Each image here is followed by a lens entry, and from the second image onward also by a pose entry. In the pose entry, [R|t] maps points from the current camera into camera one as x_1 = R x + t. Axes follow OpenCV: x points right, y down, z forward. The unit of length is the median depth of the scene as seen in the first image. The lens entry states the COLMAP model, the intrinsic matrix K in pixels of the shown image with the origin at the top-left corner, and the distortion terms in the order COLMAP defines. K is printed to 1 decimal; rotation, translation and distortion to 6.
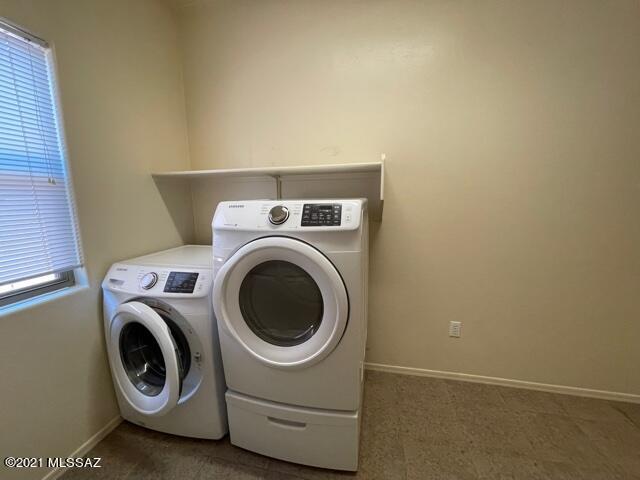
lens RADIAL K [[257.8, 0, 318.9], [0, 257.8, 239.3], [0, 0, 1]] dist [-0.000783, 0.000000]
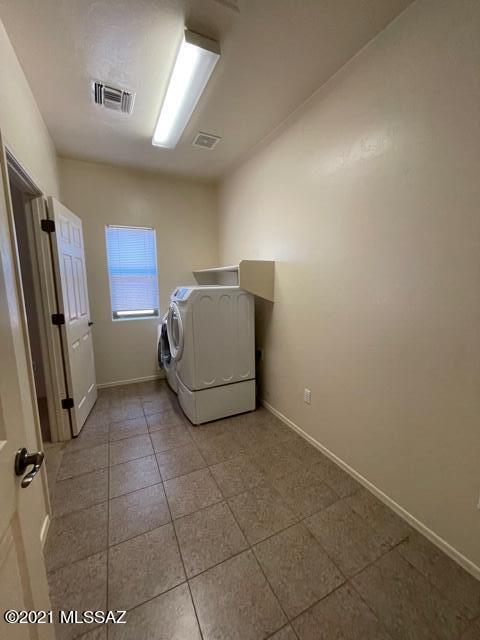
lens RADIAL K [[257.8, 0, 237.8], [0, 257.8, 319.5], [0, 0, 1]] dist [-0.000783, 0.000000]
pose [[0.630493, 0.128251, -0.765526, 1.271366], [-0.131142, 0.989678, 0.057794, -0.035956], [0.765036, 0.063954, 0.640804, -0.046058]]
